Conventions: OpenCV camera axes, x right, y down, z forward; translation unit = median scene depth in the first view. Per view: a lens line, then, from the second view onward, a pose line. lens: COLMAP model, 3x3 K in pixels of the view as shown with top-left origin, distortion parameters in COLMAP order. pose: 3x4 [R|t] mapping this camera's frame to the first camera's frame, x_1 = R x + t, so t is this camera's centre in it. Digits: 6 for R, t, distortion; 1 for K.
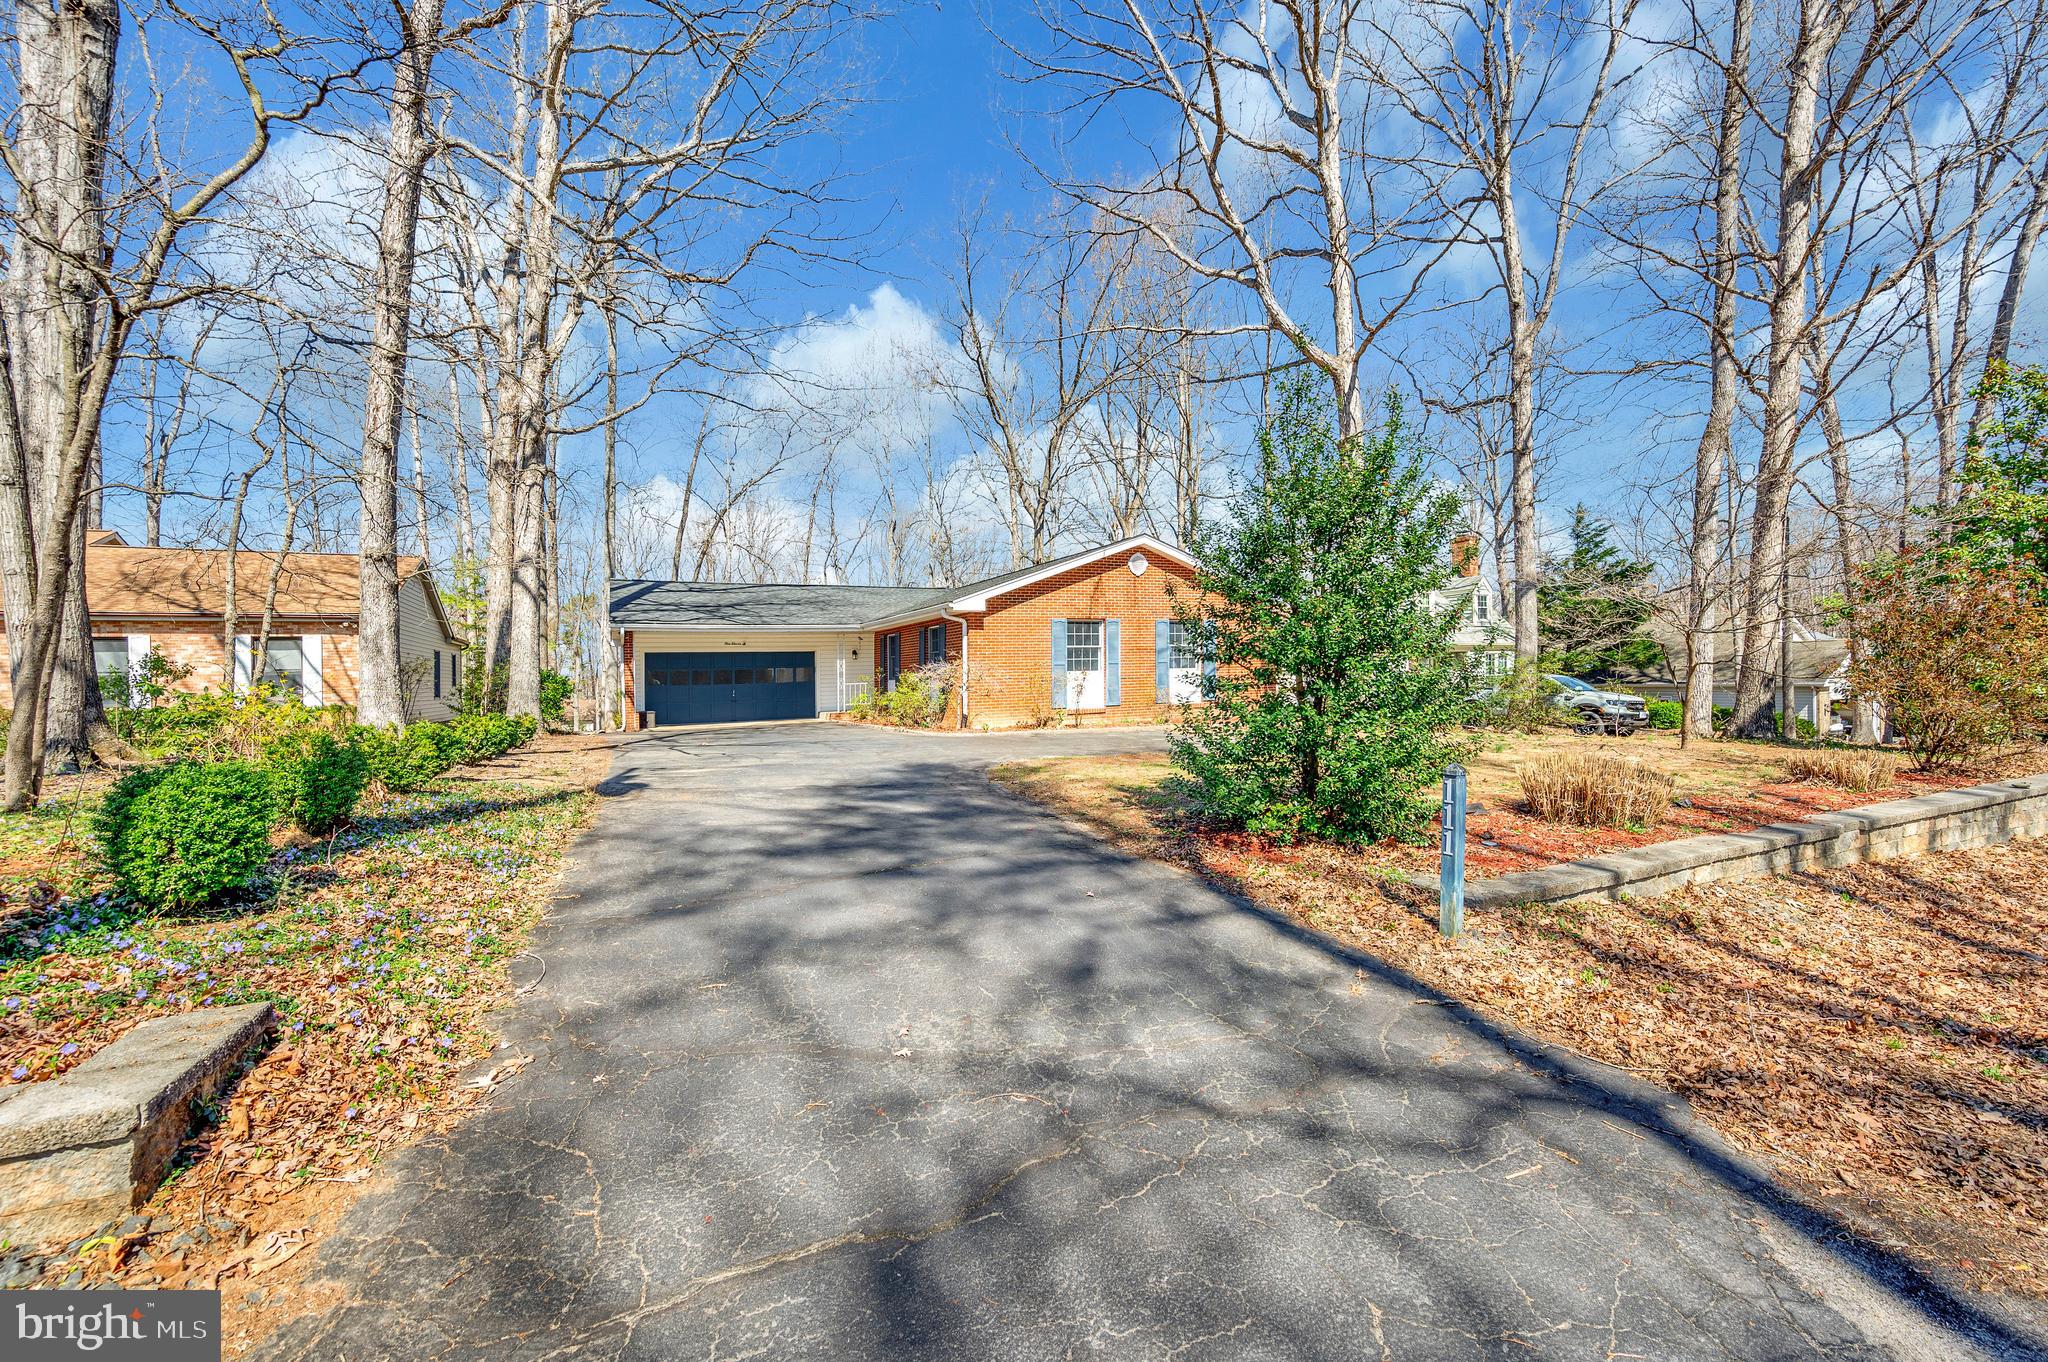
lens RADIAL K [[803.0, 0, 1011.4], [0, 803.0, 639.2], [0, 0, 1]] dist [0.000876, 0.000027]
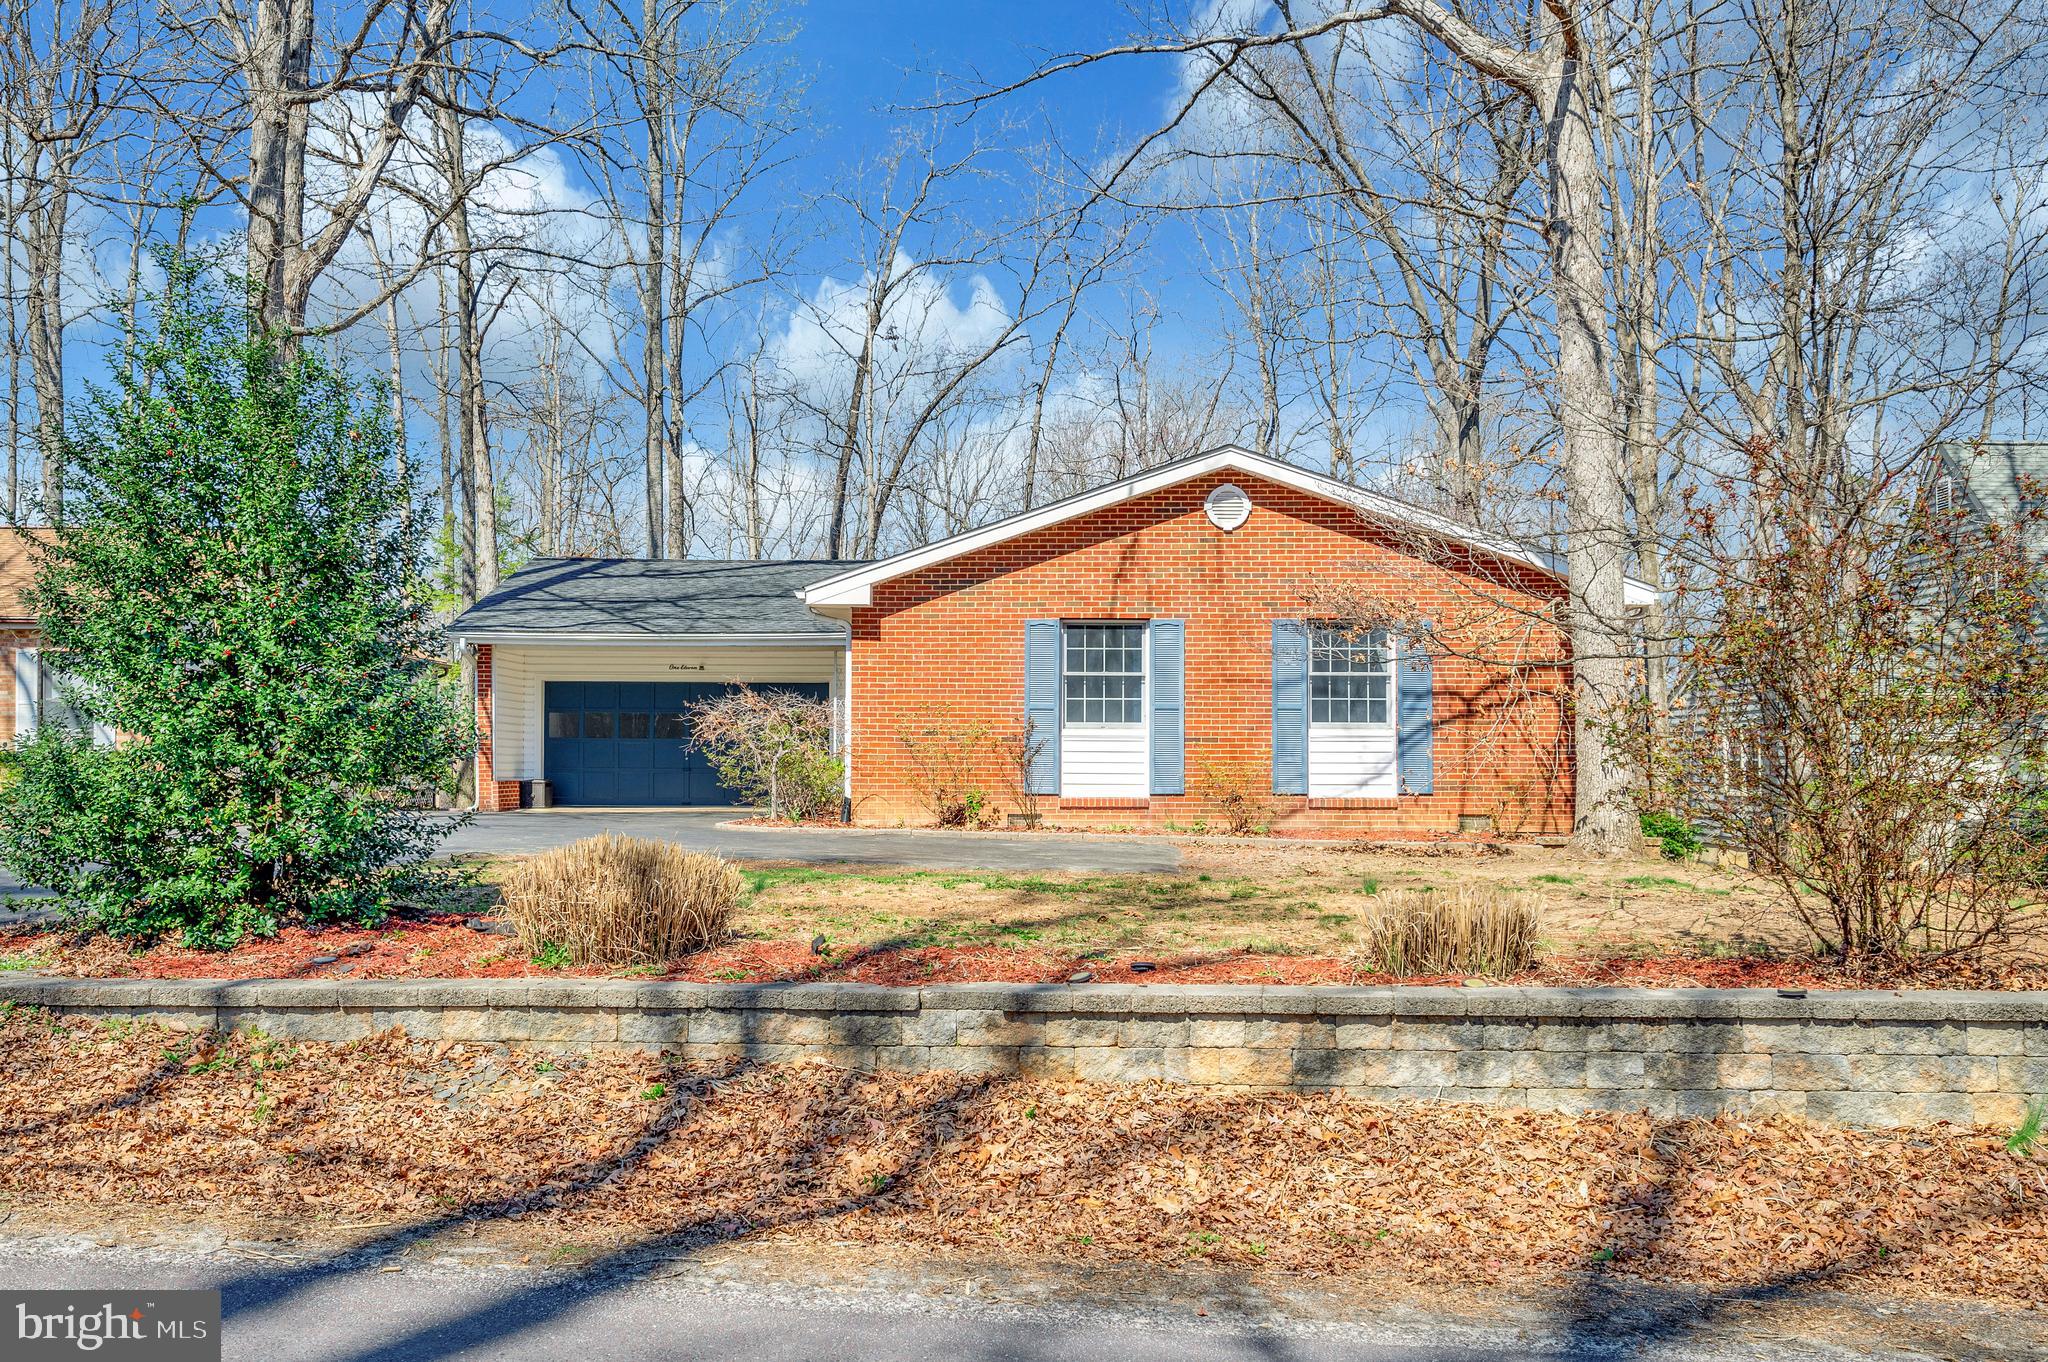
lens RADIAL K [[1794.0, 0, 1024.7], [0, 1794.0, 588.8], [0, 0, 1]] dist [-0.005124, -0.001057]
pose [[0.898700, -0.013135, -0.438368, 0.476654], [-0.006910, 0.999003, -0.044101, 0.005238], [0.438510, 0.042663, 0.897713, -0.032823]]
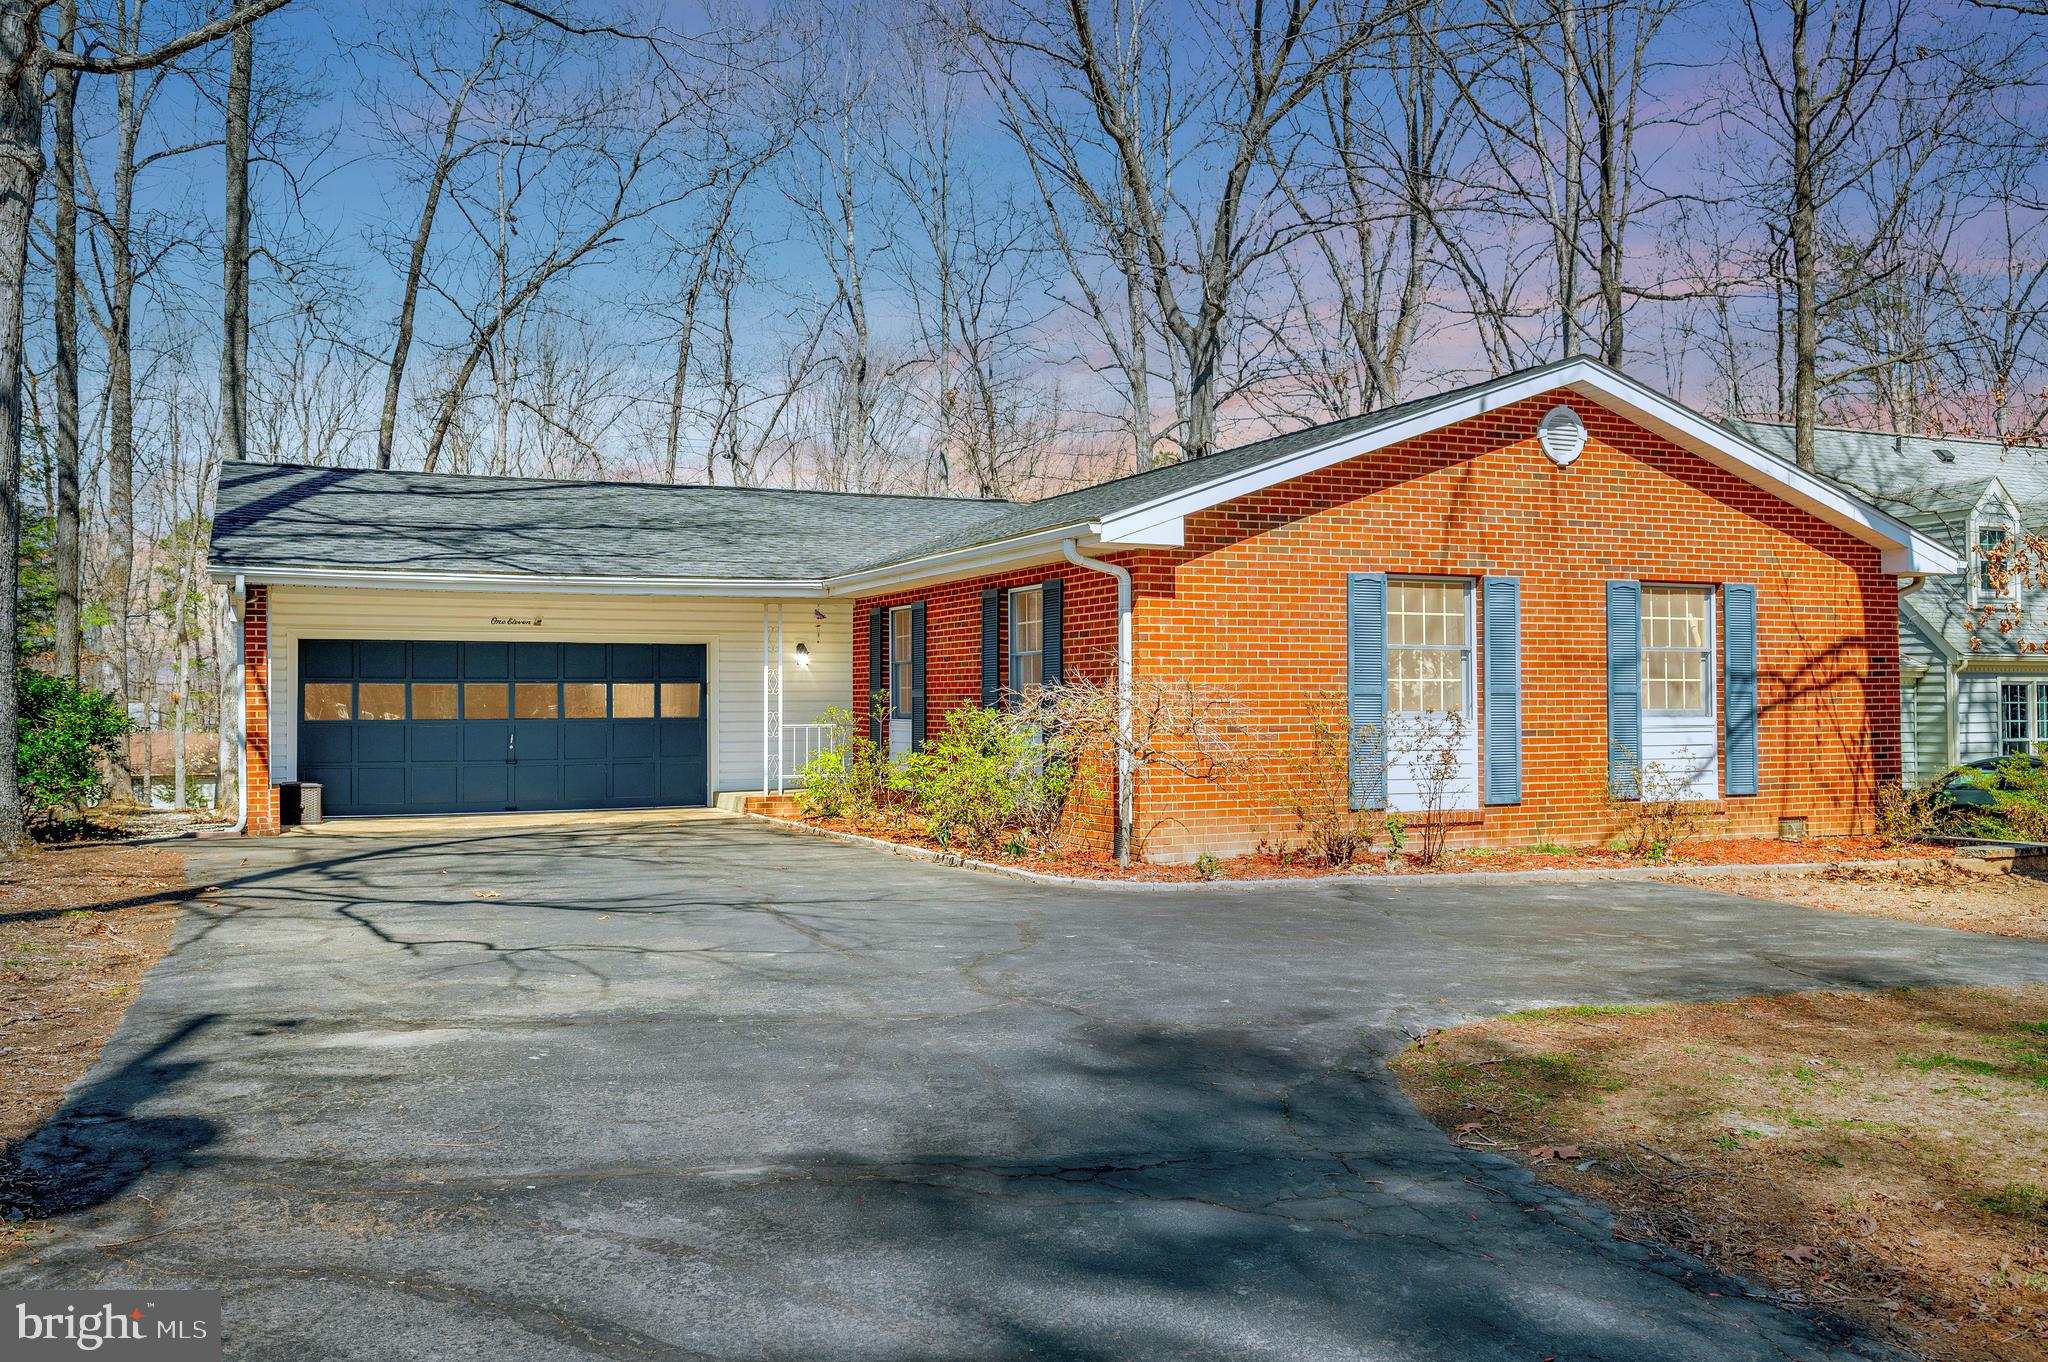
lens RADIAL K [[1664.0, 0, 1024.0], [0, 1664.0, 681.0], [0, 0, 1]] dist [-0.010891, 0.006044]
pose [[0.999277, 0.022019, -0.031006, -0.064983], [-0.020991, 0.999231, 0.033108, 0.002547], [0.031711, -0.032434, 0.998971, 0.179448]]
